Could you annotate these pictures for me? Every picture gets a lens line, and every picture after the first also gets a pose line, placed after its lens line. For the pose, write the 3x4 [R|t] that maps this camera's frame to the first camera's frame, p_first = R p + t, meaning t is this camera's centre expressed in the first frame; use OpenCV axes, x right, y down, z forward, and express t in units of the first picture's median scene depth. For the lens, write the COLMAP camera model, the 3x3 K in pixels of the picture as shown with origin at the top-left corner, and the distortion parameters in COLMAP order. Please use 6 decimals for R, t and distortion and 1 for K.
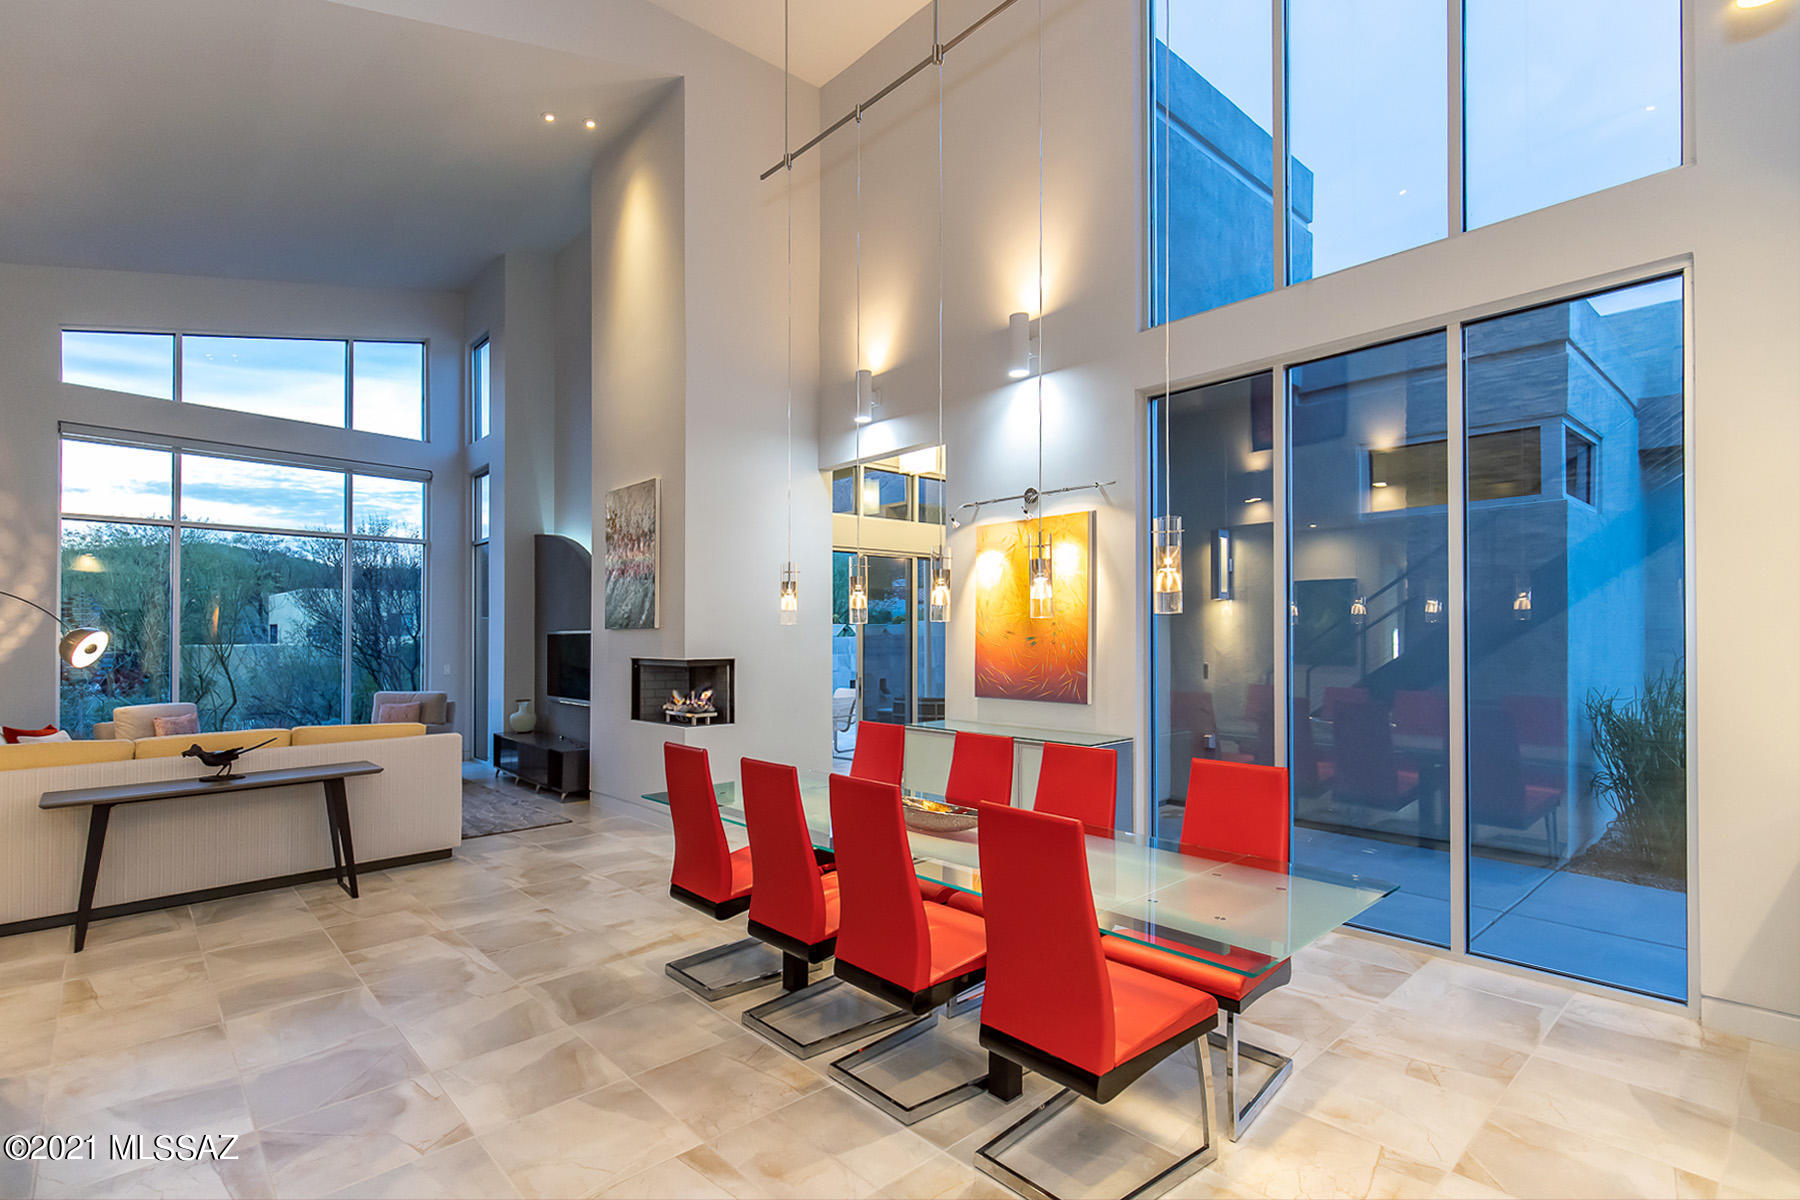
lens RADIAL K [[845.0, 0, 891.8], [0, 845.0, 610.8], [0, 0, 1]] dist [0.001439, -0.002196]
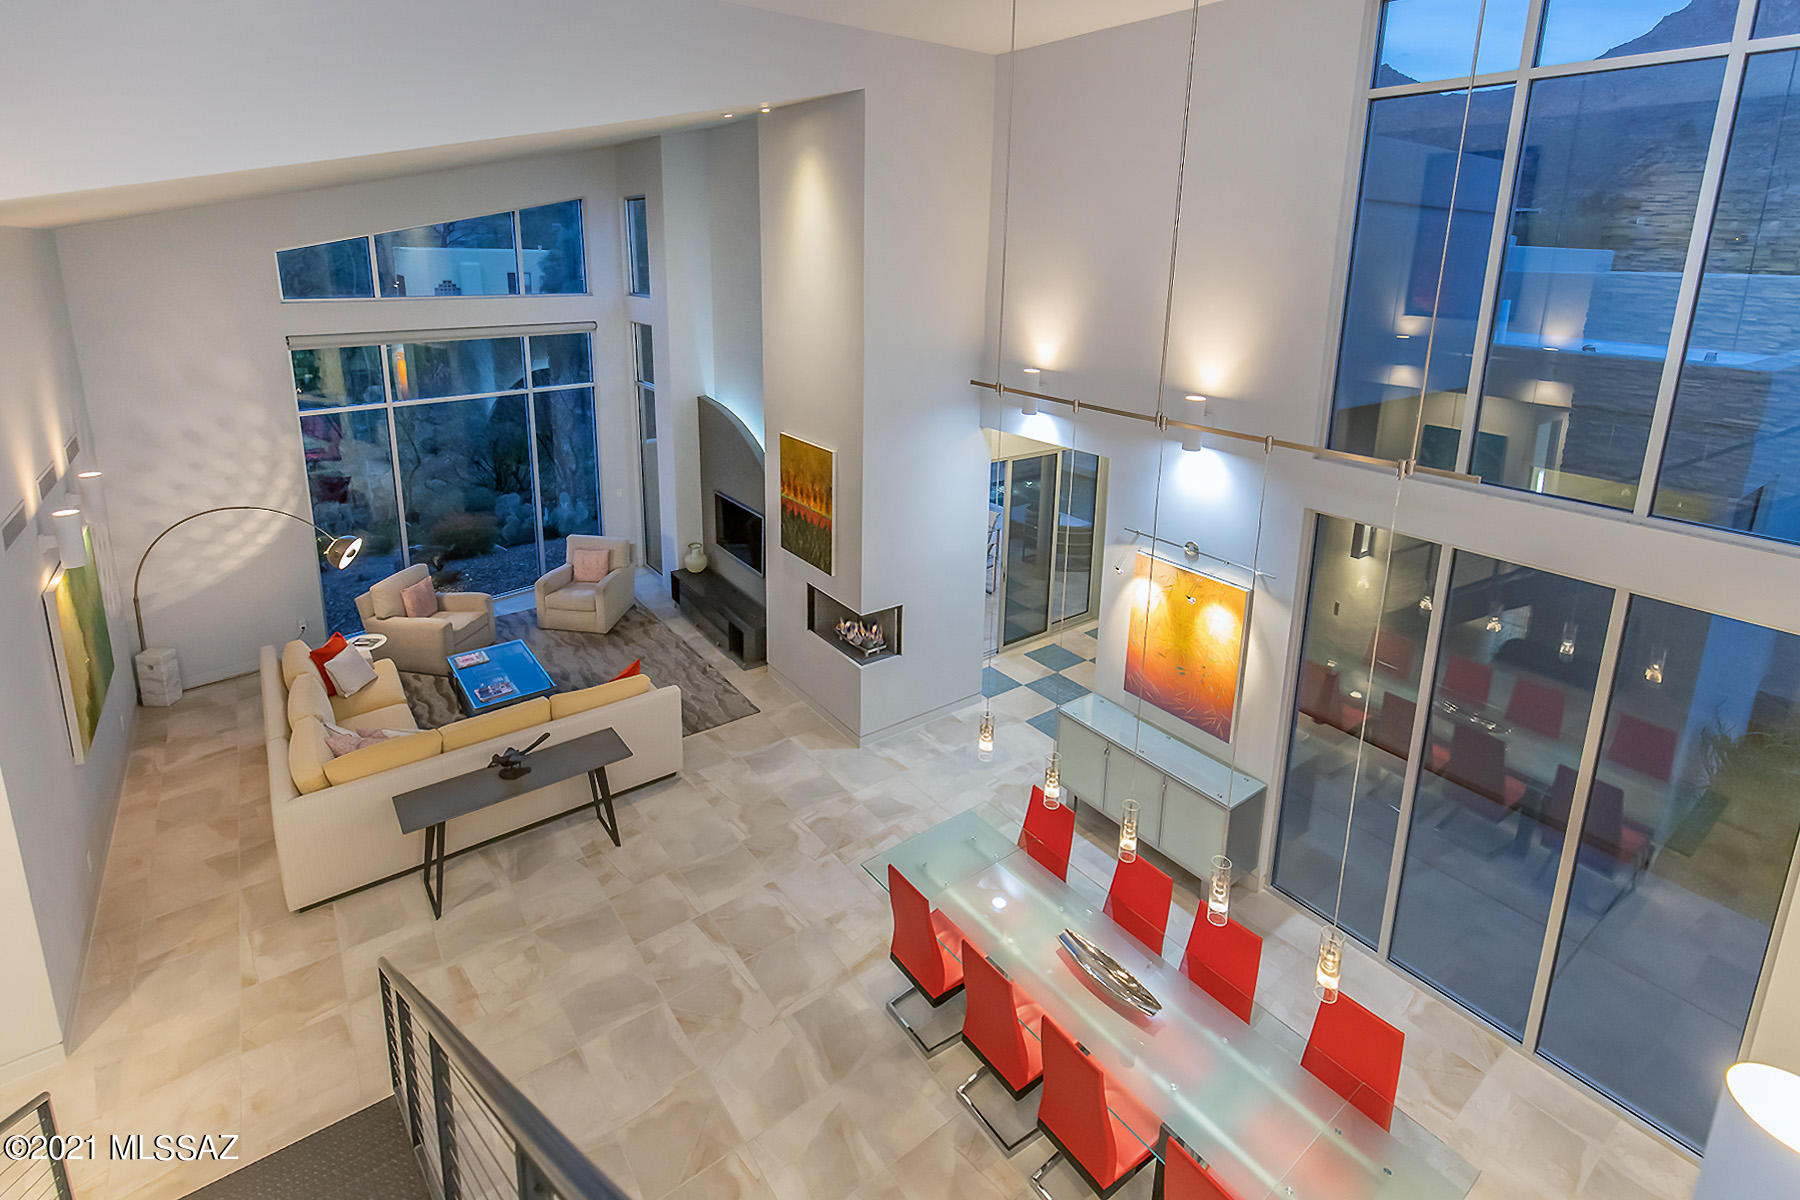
lens RADIAL K [[845.0, 0, 923.2], [0, 845.0, 452.7], [0, 0, 1]] dist [0.001439, -0.002196]
pose [[0.996210, 0.031577, -0.081050, -0.099113], [-0.012106, 0.973046, 0.230295, -0.532246], [0.086138, -0.228441, 0.969740, -0.049839]]
